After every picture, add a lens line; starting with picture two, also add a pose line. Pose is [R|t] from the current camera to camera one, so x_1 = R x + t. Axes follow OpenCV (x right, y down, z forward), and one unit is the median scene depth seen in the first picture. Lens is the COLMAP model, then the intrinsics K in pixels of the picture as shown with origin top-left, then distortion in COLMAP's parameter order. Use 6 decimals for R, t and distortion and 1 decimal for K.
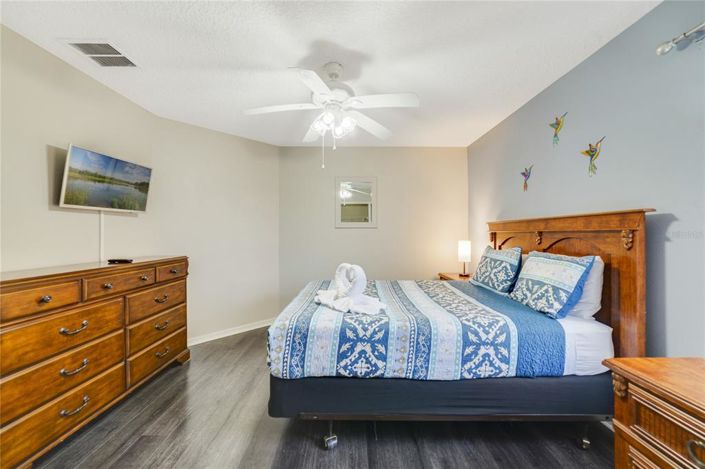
lens RADIAL K [[274.2, 0, 375.9], [0, 274.2, 227.9], [0, 0, 1]] dist [-0.009121, 0.000064]
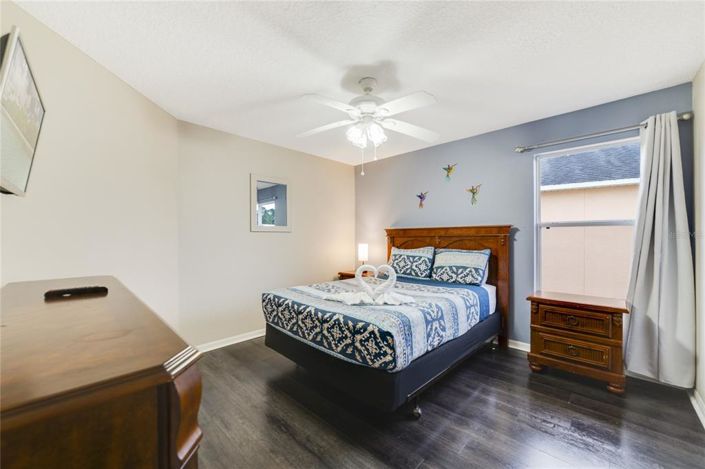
lens RADIAL K [[273.4, 0, 354.4], [0, 273.4, 234.5], [0, 0, 1]] dist [-0.020514, 0.008487]
pose [[0.708070, 0.006319, 0.706114, -0.940948], [-0.011461, 0.999931, 0.002544, 0.006925], [-0.706050, -0.009894, 0.708093, 0.277020]]
